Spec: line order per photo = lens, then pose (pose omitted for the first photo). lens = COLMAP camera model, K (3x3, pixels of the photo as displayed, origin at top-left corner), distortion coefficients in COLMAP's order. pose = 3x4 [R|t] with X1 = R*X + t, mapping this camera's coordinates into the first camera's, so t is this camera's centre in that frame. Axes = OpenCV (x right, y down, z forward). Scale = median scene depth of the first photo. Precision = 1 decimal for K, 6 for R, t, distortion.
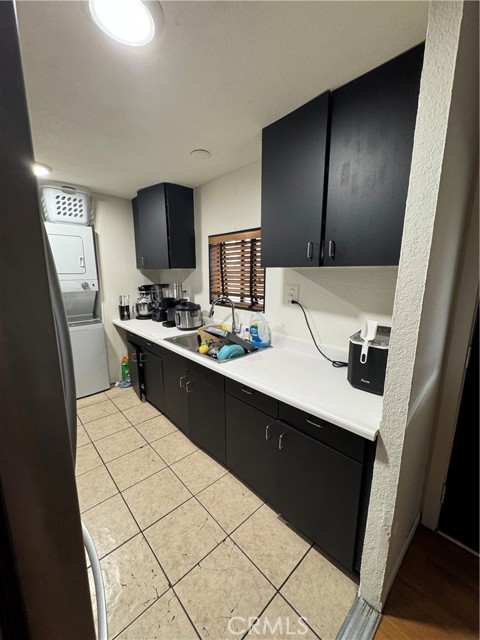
lens RADIAL K [[256.3, 0, 239.9], [0, 256.3, 320.1], [0, 0, 1]] dist [-0.001625, -0.000237]
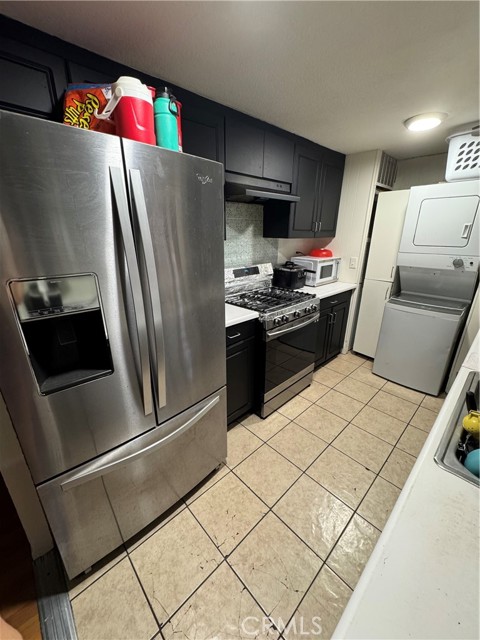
lens RADIAL K [[256.3, 0, 239.9], [0, 256.3, 320.1], [0, 0, 1]] dist [-0.001625, -0.000237]
pose [[0.006936, 0.327774, -0.944731, 0.188179], [-0.190145, 0.927949, 0.320555, -0.106838], [0.981731, 0.177413, 0.068761, 0.366879]]
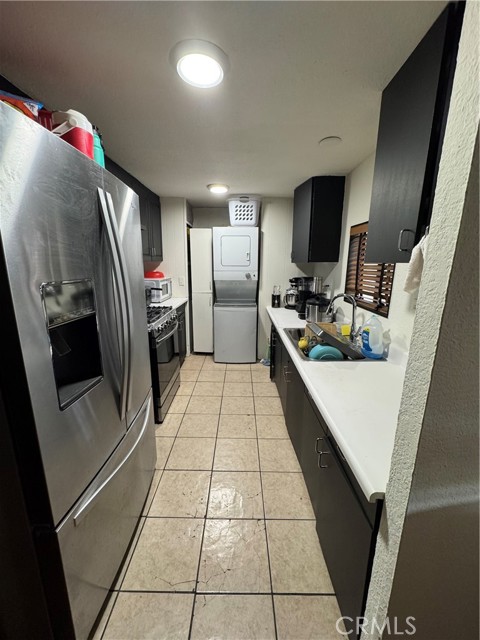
lens RADIAL K [[256.3, 0, 238.8], [0, 256.3, 320.1], [0, 0, 1]] dist [-0.001625, -0.000237]
pose [[0.726020, 0.154358, -0.670126, 0.247158], [-0.133924, 0.987561, 0.082381, -0.021107], [0.674507, 0.029936, 0.737661, 0.068556]]
